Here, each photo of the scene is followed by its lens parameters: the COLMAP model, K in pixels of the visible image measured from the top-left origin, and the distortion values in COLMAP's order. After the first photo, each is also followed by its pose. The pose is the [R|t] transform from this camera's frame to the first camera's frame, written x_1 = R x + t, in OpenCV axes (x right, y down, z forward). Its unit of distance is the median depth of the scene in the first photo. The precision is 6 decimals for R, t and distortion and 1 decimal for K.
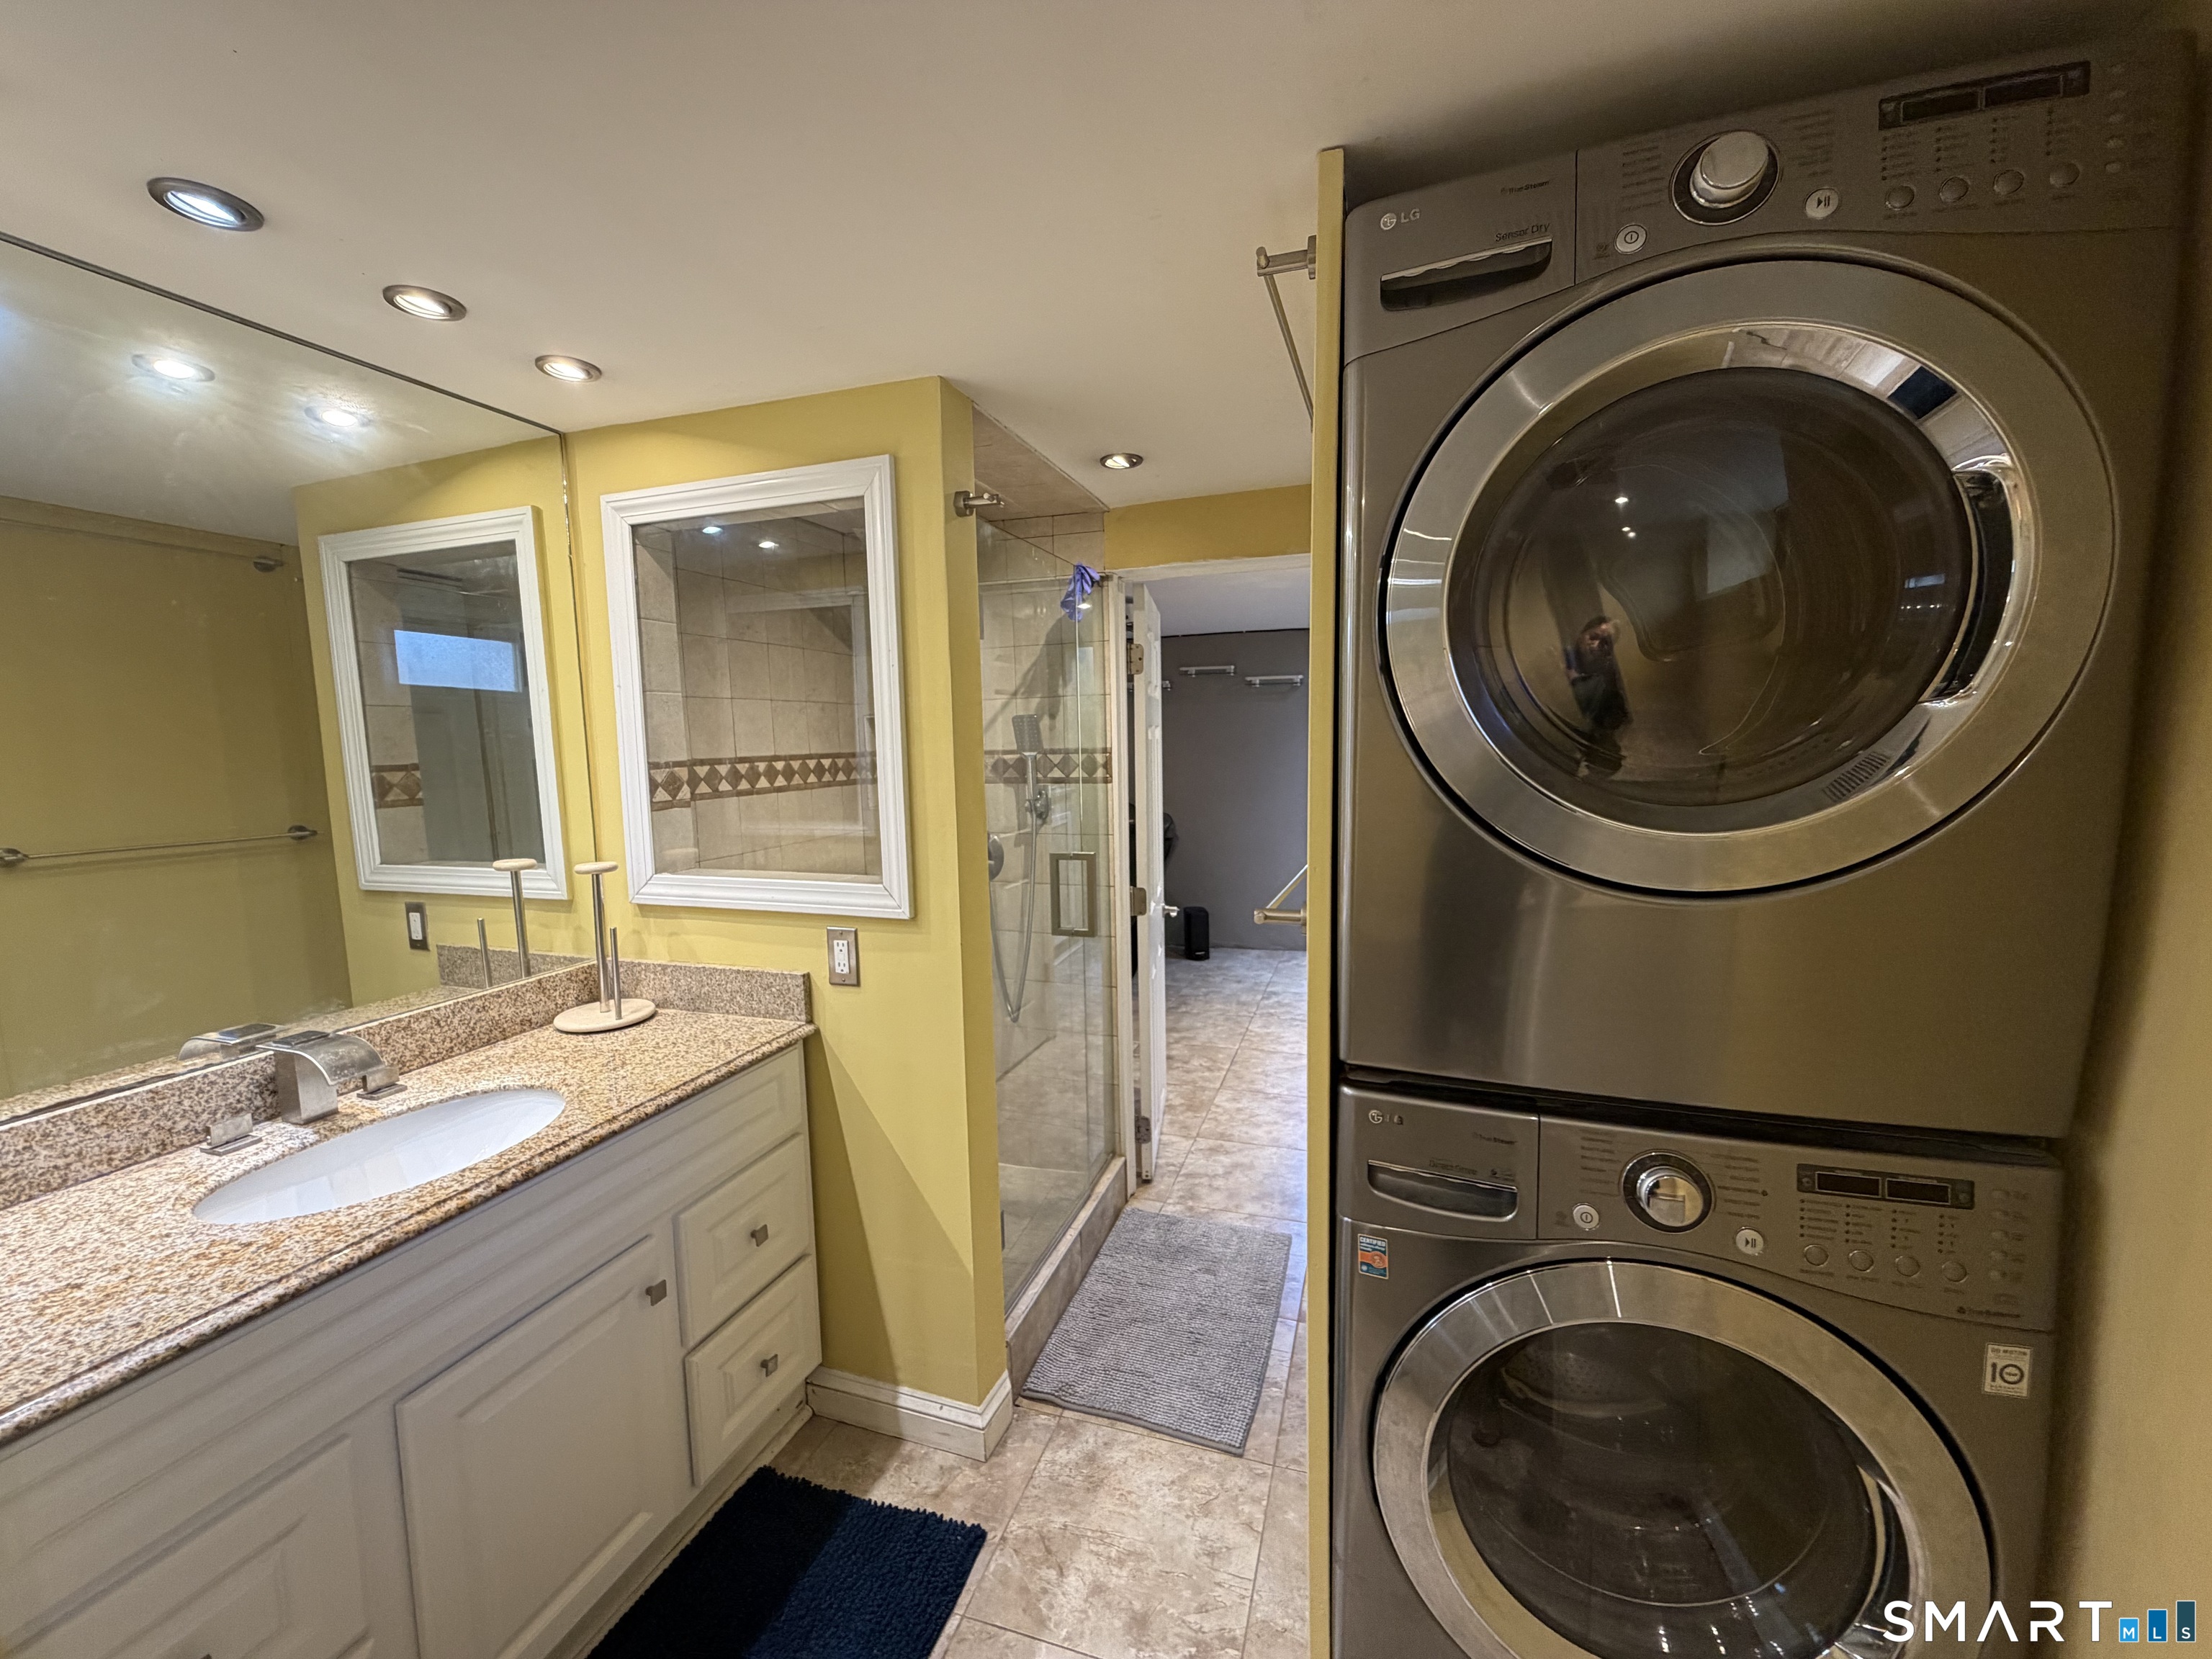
lens RADIAL K [[886.8, 0, 1099.8], [0, 886.8, 836.7], [0, 0, 1]] dist [0.000113, 0.000330]
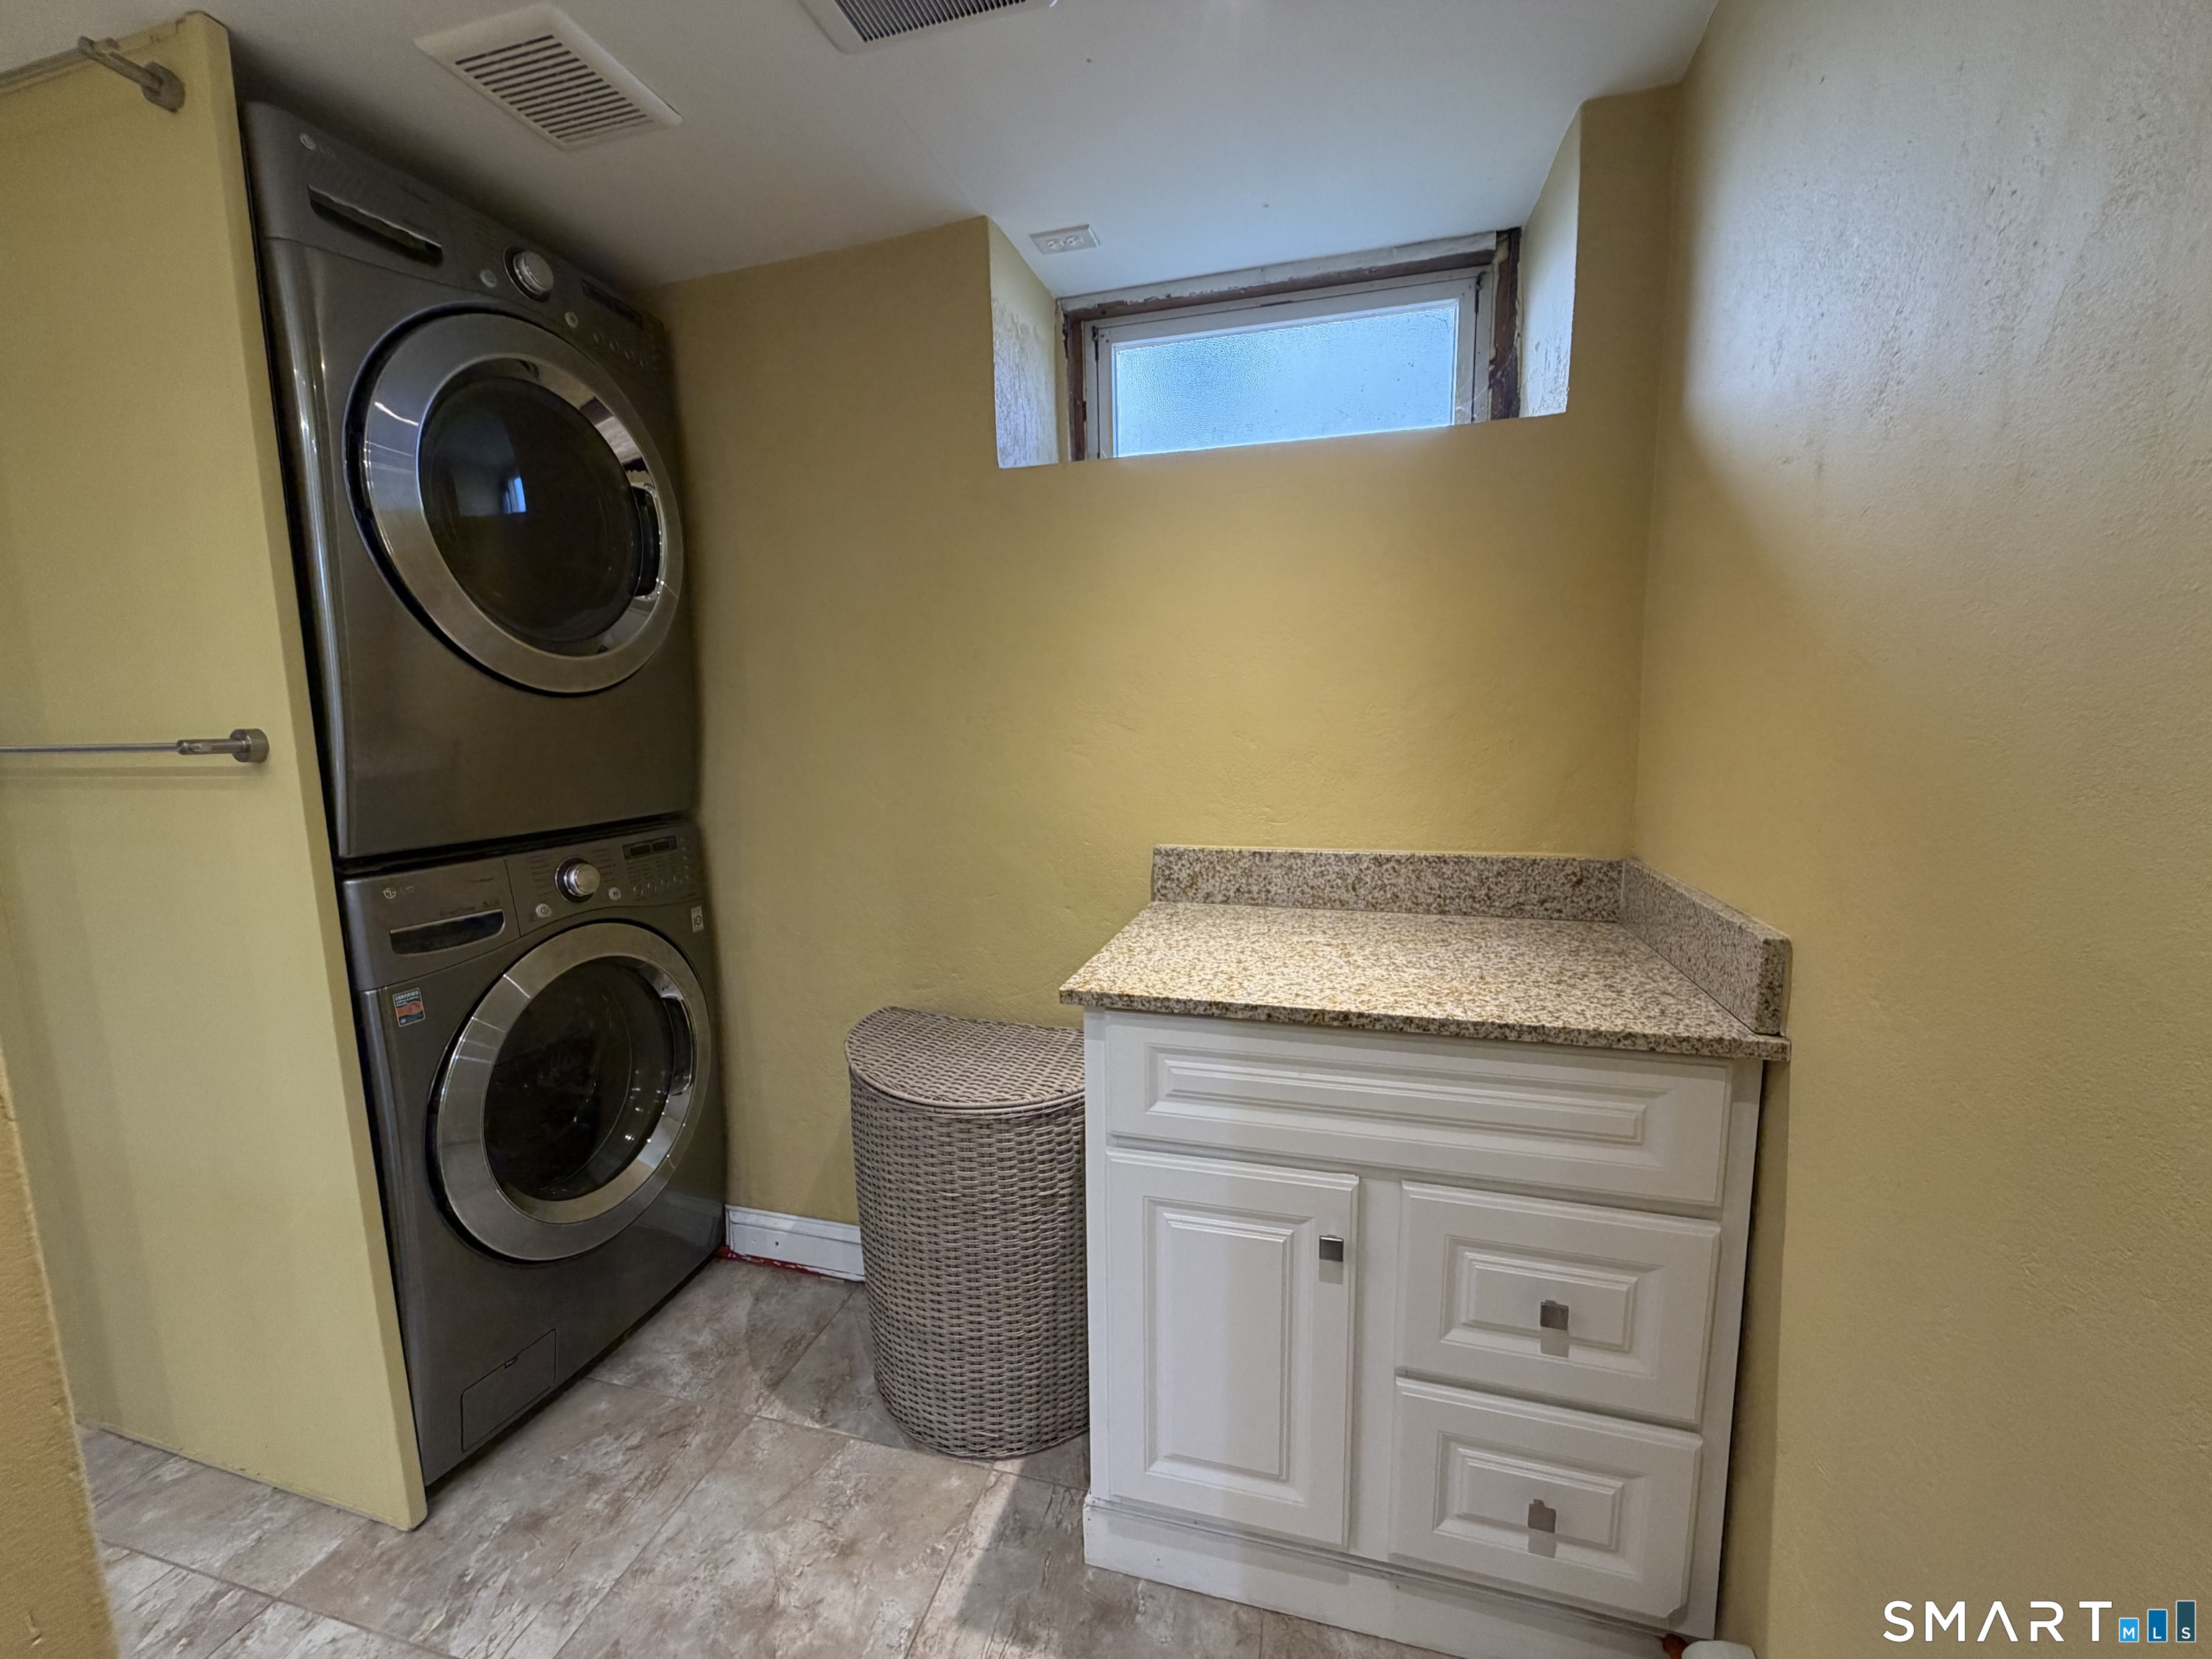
lens RADIAL K [[886.8, 0, 1099.8], [0, 886.8, 836.7], [0, 0, 1]] dist [0.000113, 0.000330]
pose [[-0.061453, -0.117811, 0.991133, -1.093245], [0.125609, 0.984202, 0.124775, 0.243907], [-0.990175, 0.132163, -0.045684, 0.096290]]
